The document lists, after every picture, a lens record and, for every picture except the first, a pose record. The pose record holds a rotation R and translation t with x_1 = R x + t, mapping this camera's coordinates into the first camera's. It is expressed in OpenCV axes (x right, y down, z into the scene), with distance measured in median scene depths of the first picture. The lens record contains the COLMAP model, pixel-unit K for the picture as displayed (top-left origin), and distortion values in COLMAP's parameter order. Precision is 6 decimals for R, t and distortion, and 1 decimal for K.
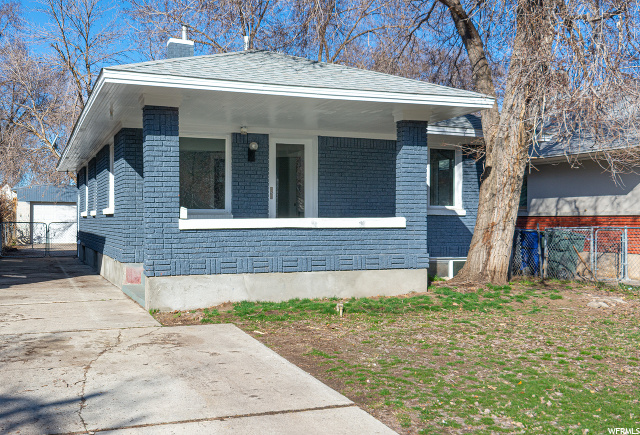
lens RADIAL K [[386.2, 0, 320.0], [0, 386.2, 218.8], [0, 0, 1]] dist [0.003439, -0.000171]
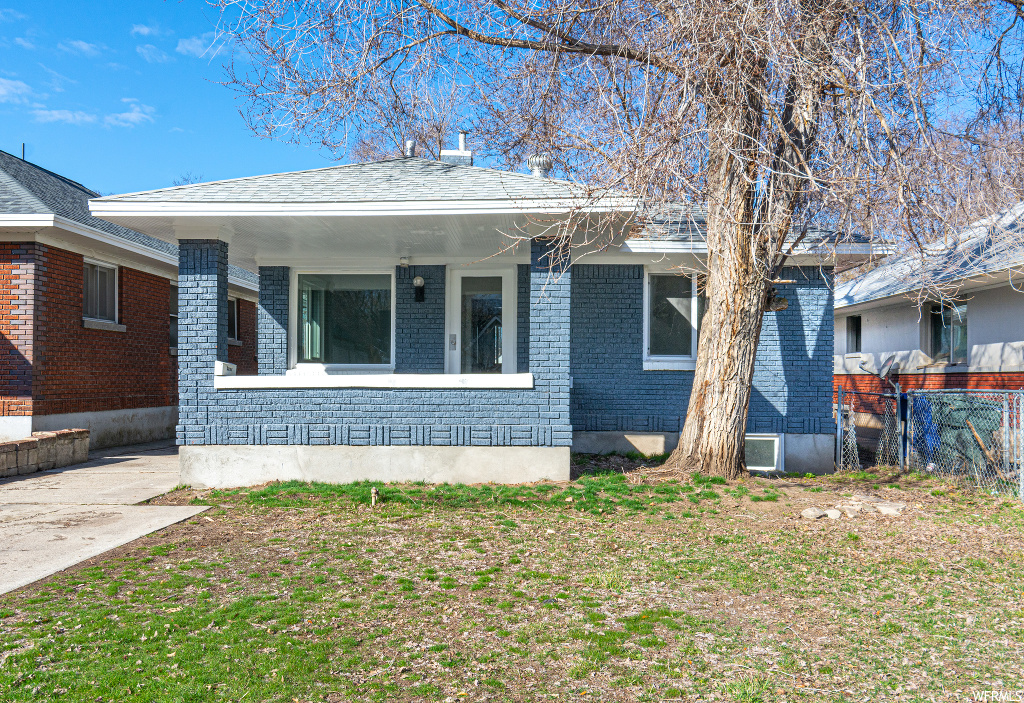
lens RADIAL K [[515.4, 0, 522.0], [0, 515.4, 374.5], [0, 0, 1]] dist [-0.000128, -0.001013]
pose [[0.972416, -0.000233, -0.233252, 0.345676], [-0.000645, 0.999993, -0.003686, 0.001232], [0.233251, 0.003735, 0.972409, 0.061554]]
